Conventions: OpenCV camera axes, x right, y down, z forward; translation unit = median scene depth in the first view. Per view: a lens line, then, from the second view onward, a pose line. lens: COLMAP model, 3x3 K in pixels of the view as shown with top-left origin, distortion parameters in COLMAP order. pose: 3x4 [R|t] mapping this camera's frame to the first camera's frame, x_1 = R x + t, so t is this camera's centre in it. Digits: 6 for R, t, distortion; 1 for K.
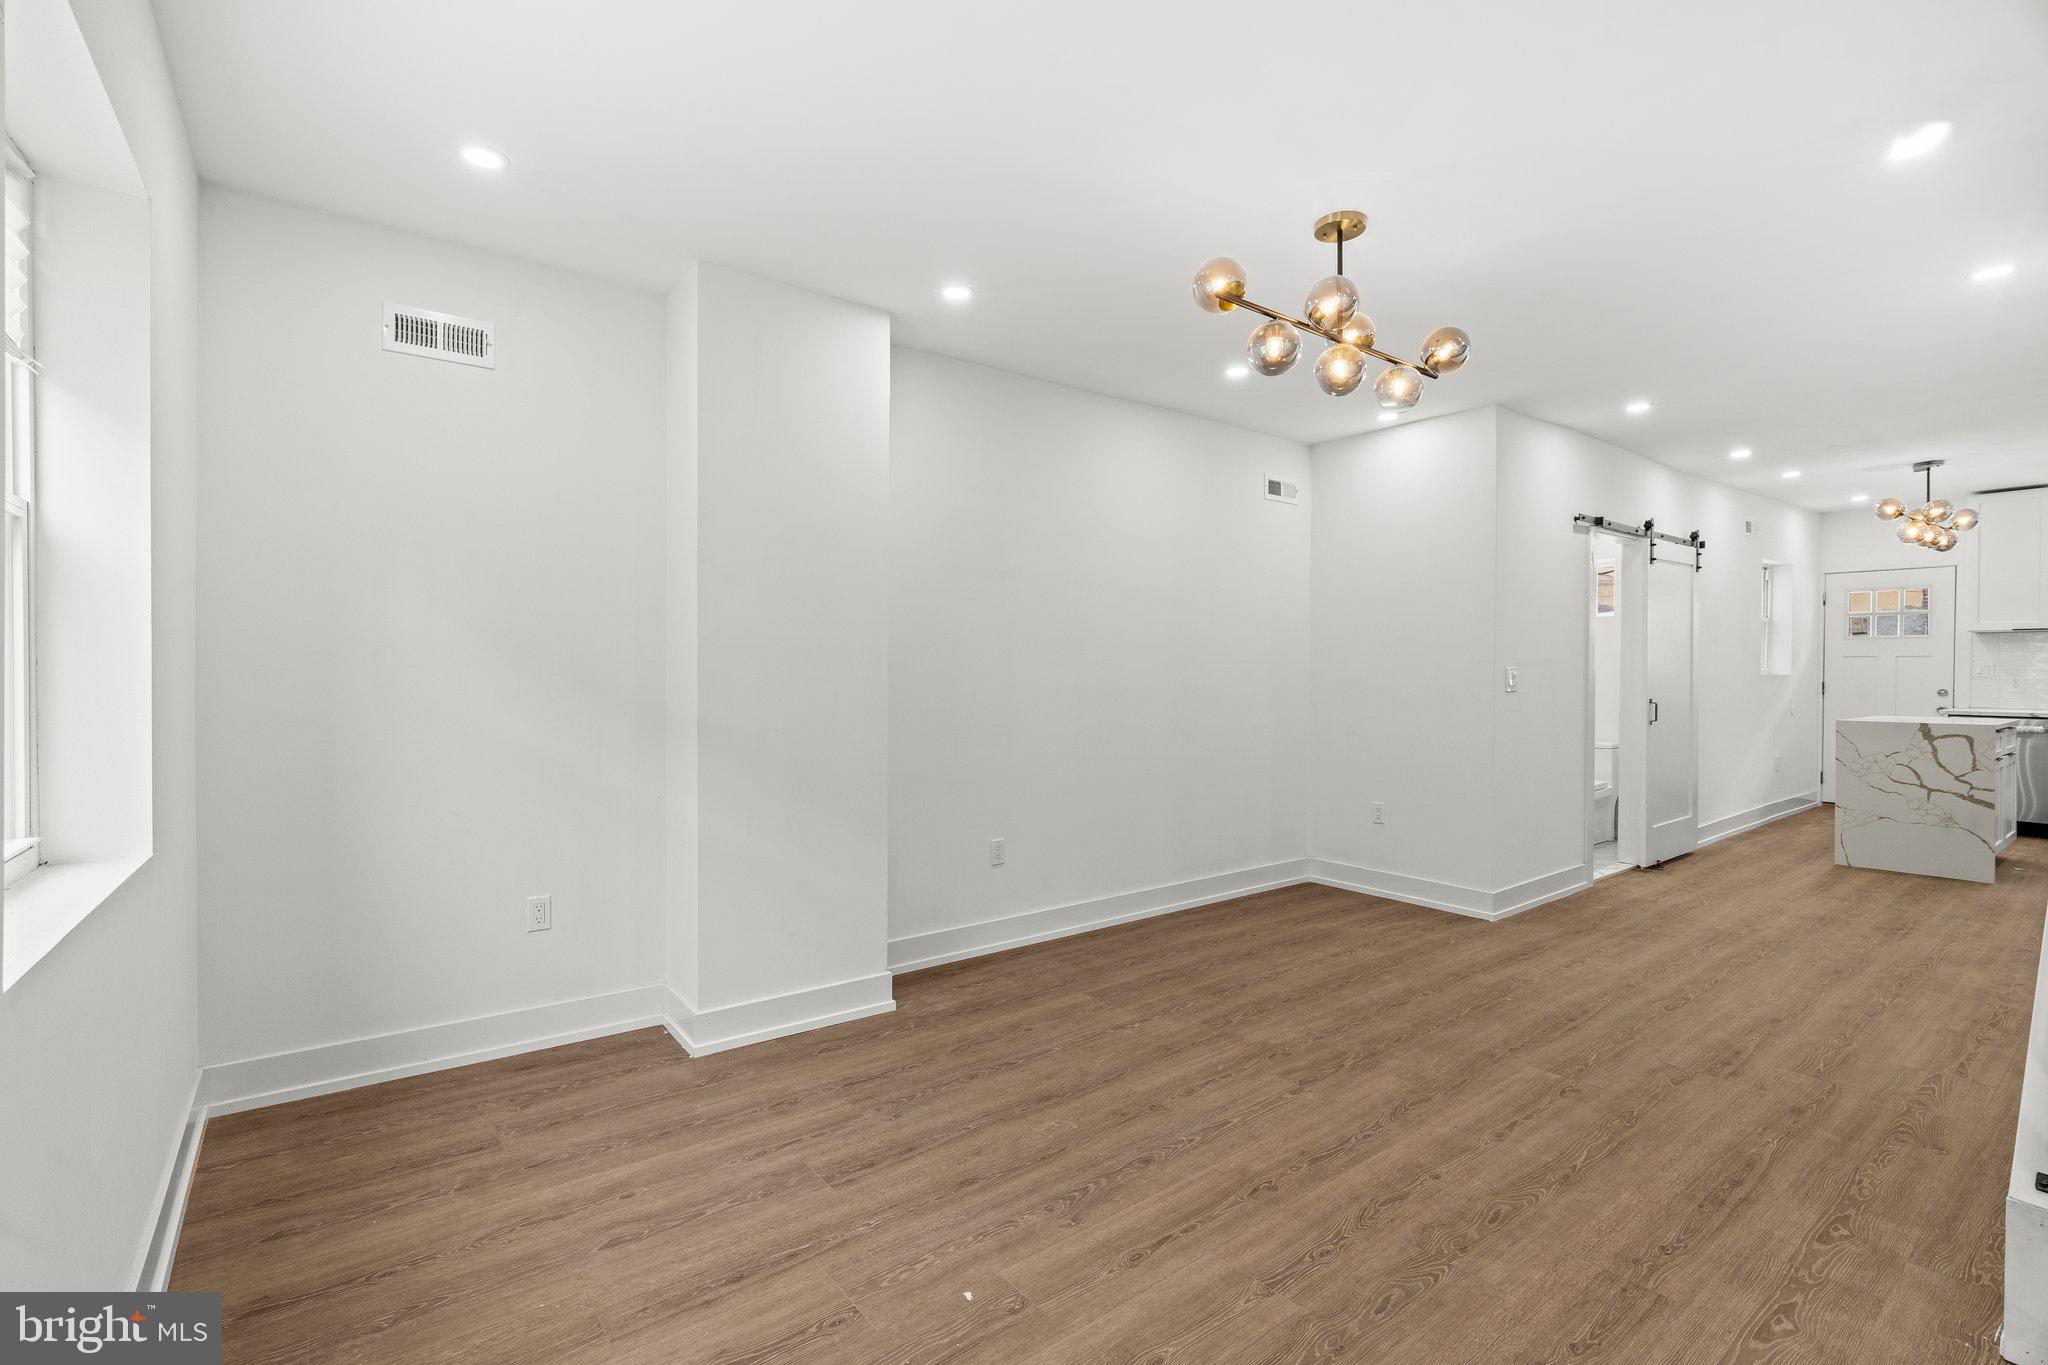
lens RADIAL K [[914.7, 0, 1006.8], [0, 914.7, 679.1], [0, 0, 1]] dist [-0.009713, 0.003612]
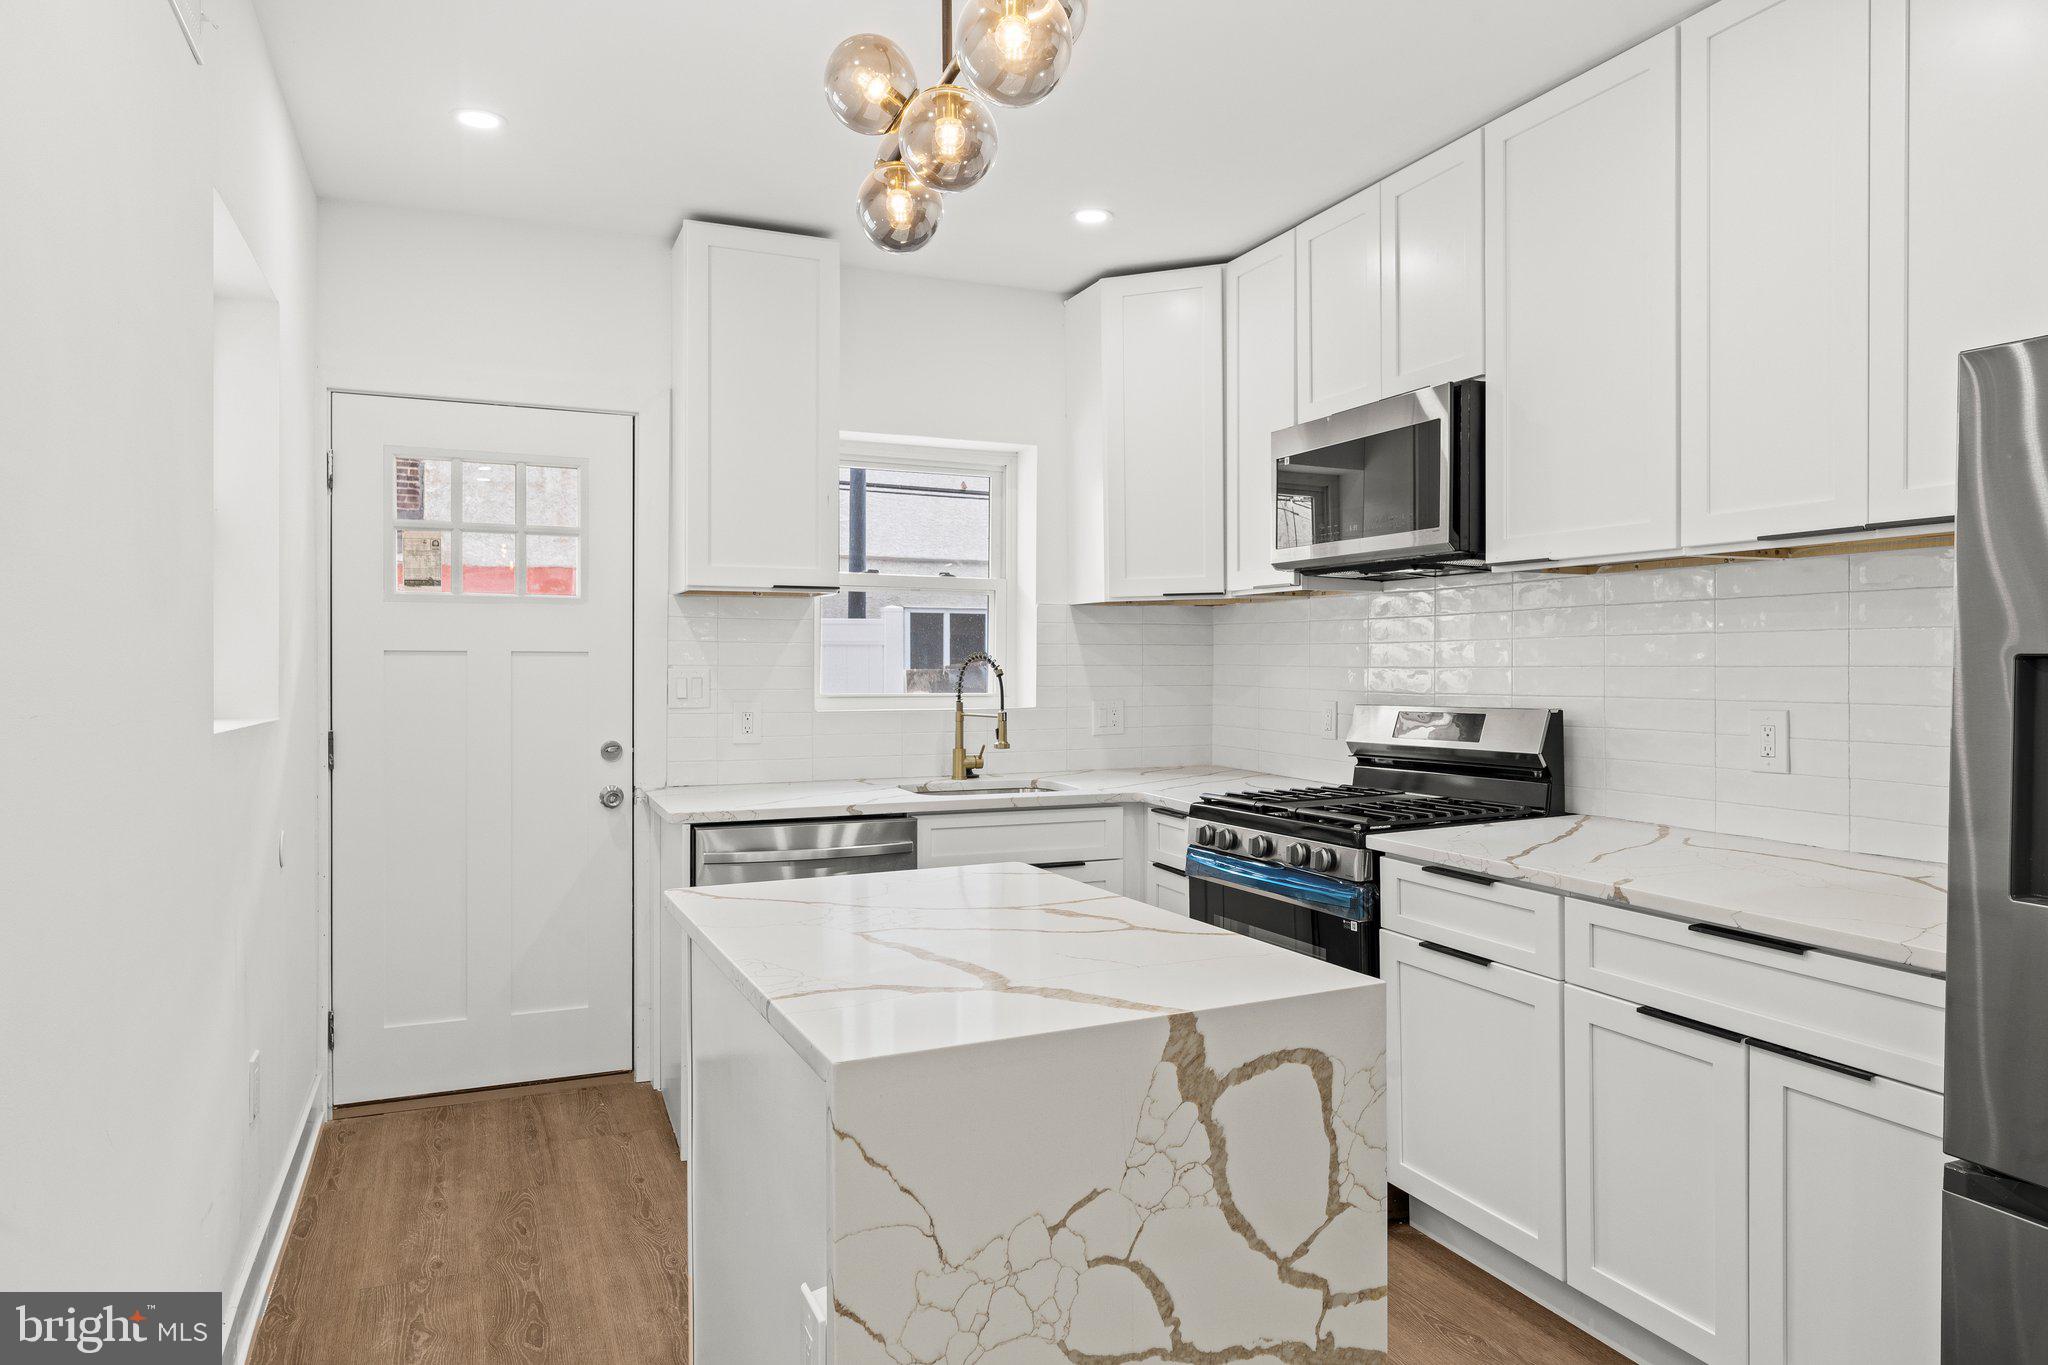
lens RADIAL K [[1256.9, 0, 1050.7], [0, 1256.9, 703.4], [0, 0, 1]] dist [-0.006950, -0.002415]
pose [[0.197998, -0.030262, 0.979735, 1.161739], [0.013657, 0.999511, 0.028113, -0.034530], [-0.980107, 0.007814, 0.198314, 1.500377]]
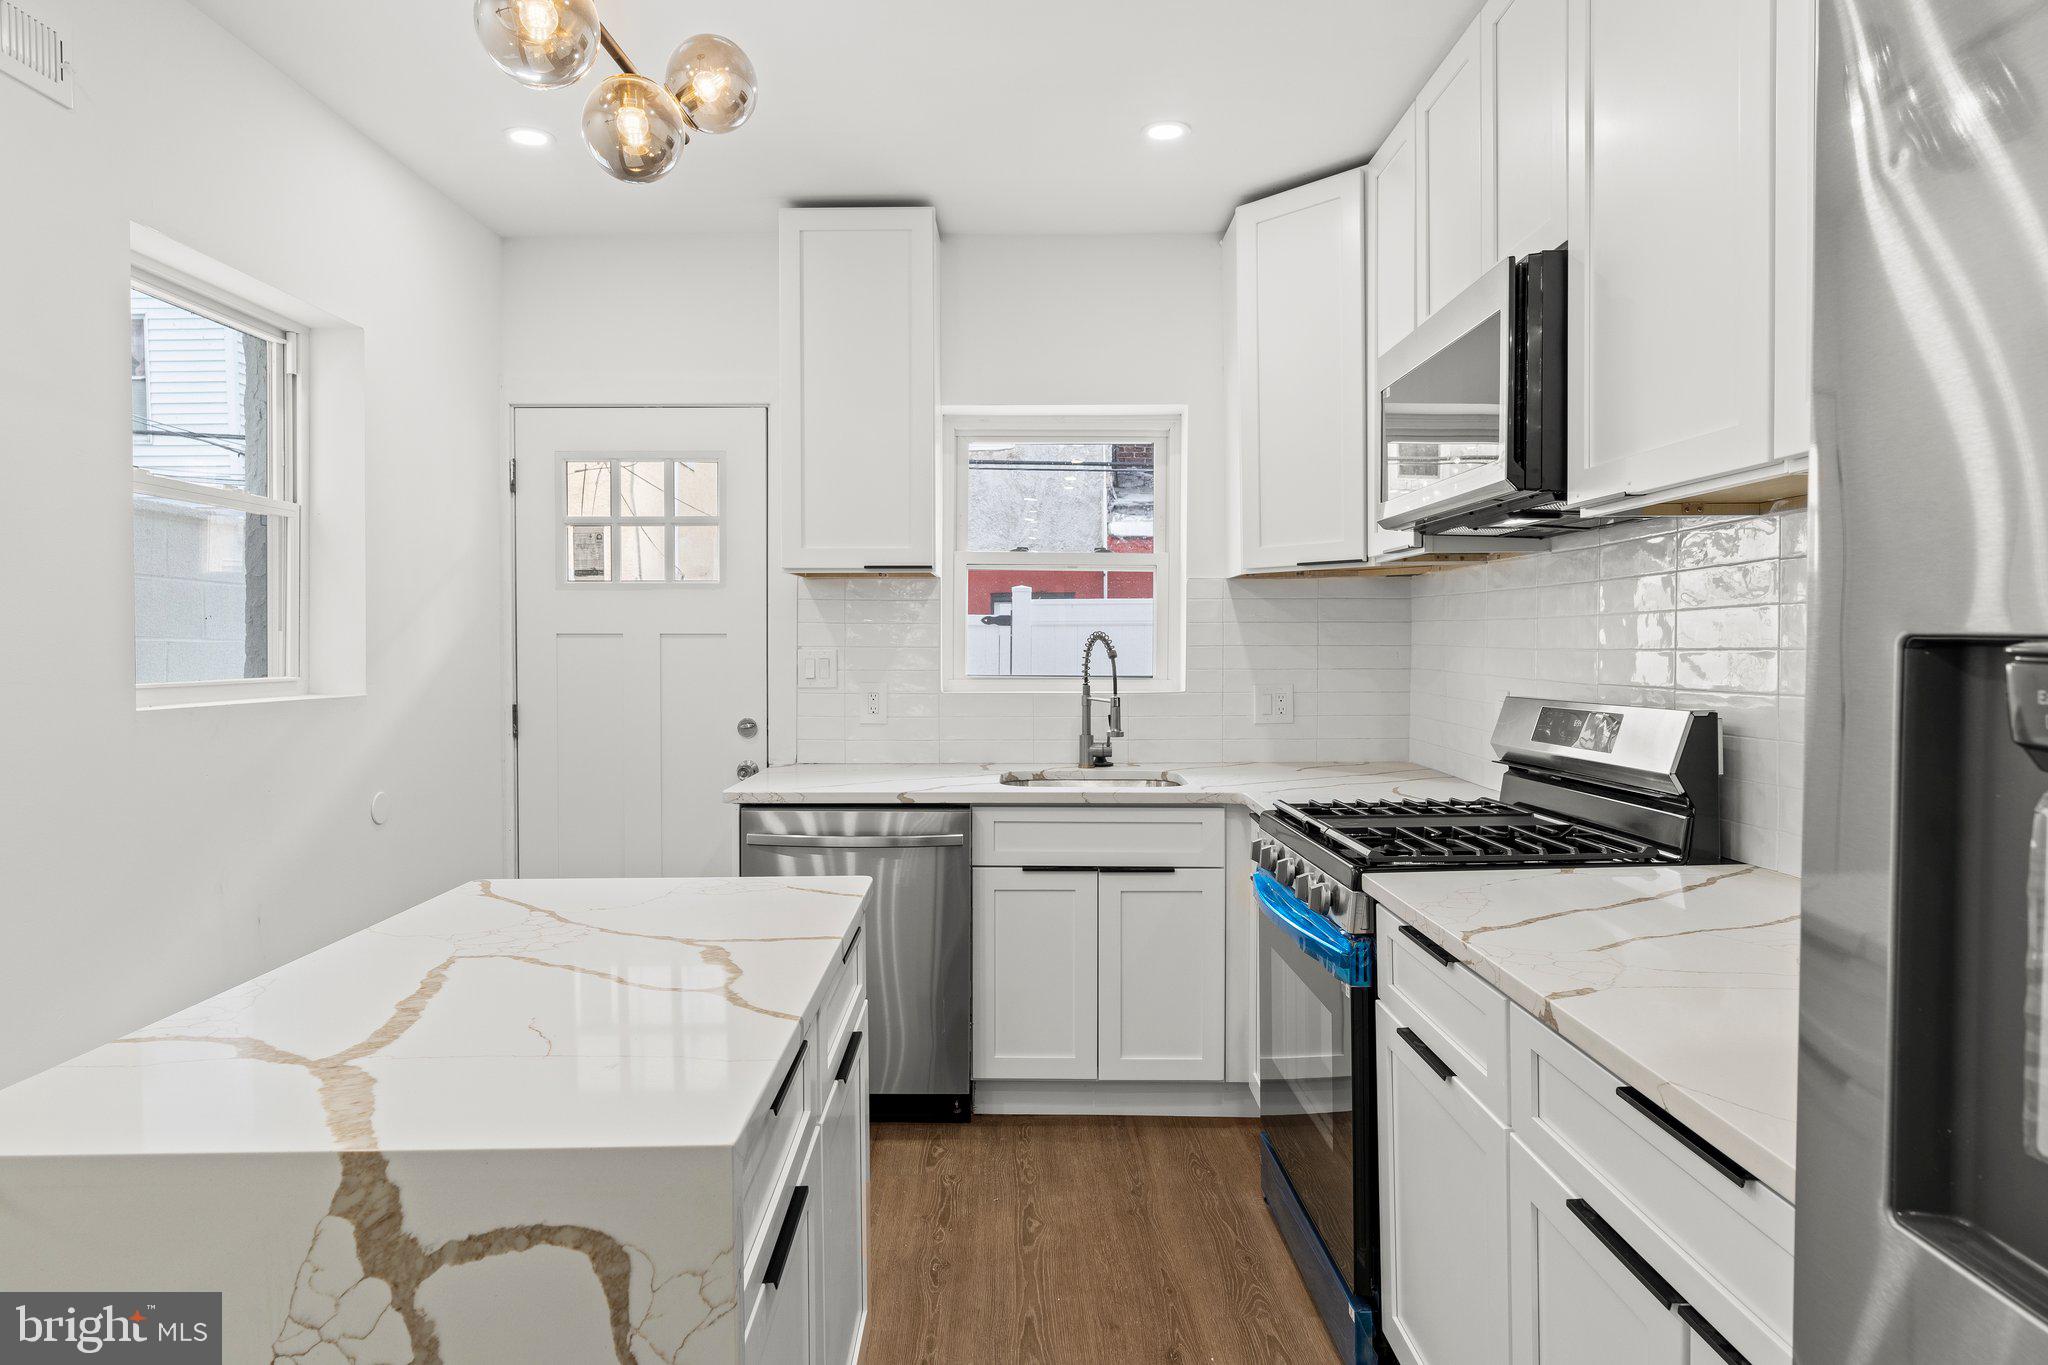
lens RADIAL K [[1174.2, 0, 1015.4], [0, 1174.2, 670.4], [0, 0, 1]] dist [-0.008267, -0.000193]
pose [[0.585515, -0.021790, 0.810369, 1.429646], [0.013614, 0.999762, 0.017046, -0.035136], [-0.810547, 0.001052, 0.585672, 1.268953]]
